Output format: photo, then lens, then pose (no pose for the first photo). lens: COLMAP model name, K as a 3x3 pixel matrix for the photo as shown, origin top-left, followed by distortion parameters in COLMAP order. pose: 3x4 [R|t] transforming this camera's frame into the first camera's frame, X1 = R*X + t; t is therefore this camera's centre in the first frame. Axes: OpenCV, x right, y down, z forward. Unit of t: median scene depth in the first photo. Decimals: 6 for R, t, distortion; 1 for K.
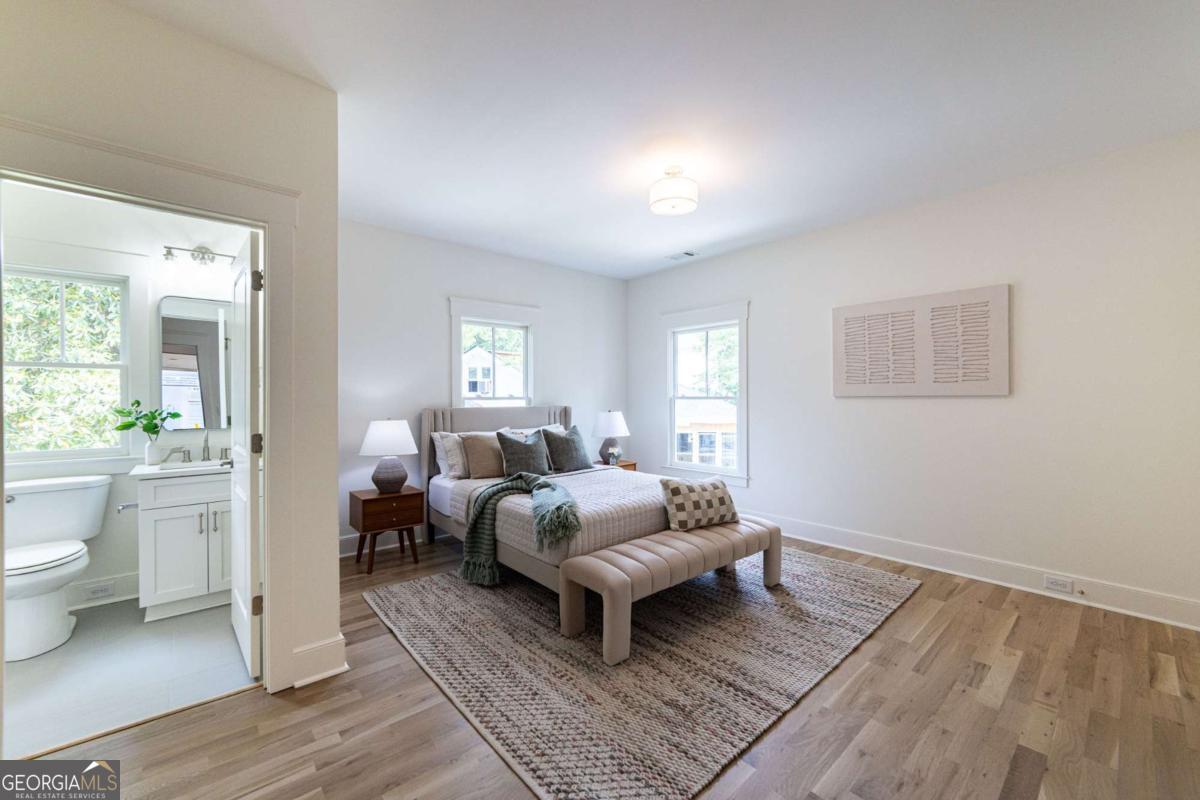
lens RADIAL K [[474.9, 0, 597.5], [0, 474.9, 397.0], [0, 0, 1]] dist [-0.011874, 0.003730]
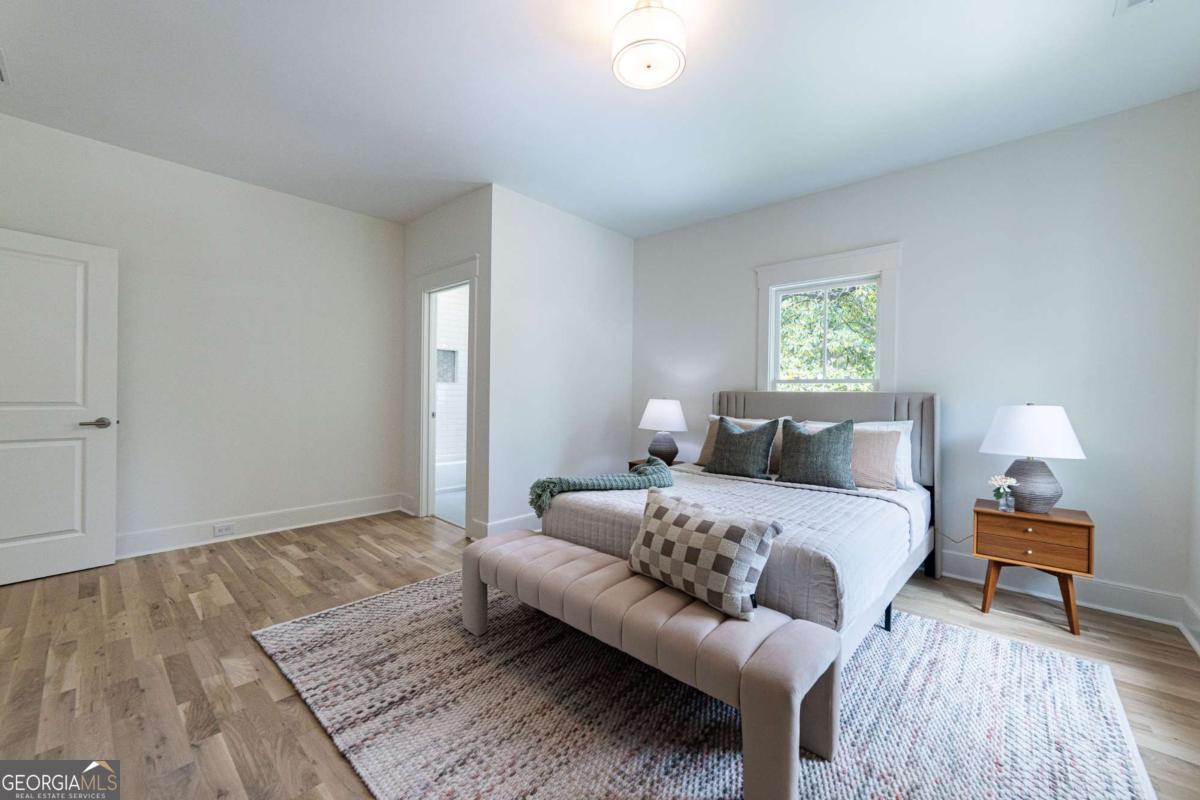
lens RADIAL K [[474.9, 0, 597.6], [0, 474.9, 396.1], [0, 0, 1]] dist [-0.011874, 0.003730]
pose [[0.108286, 0.007145, -0.994094, 1.157854], [-0.012764, 0.999902, 0.005797, 0.063031], [0.994038, 0.012061, 0.108367, 1.259222]]
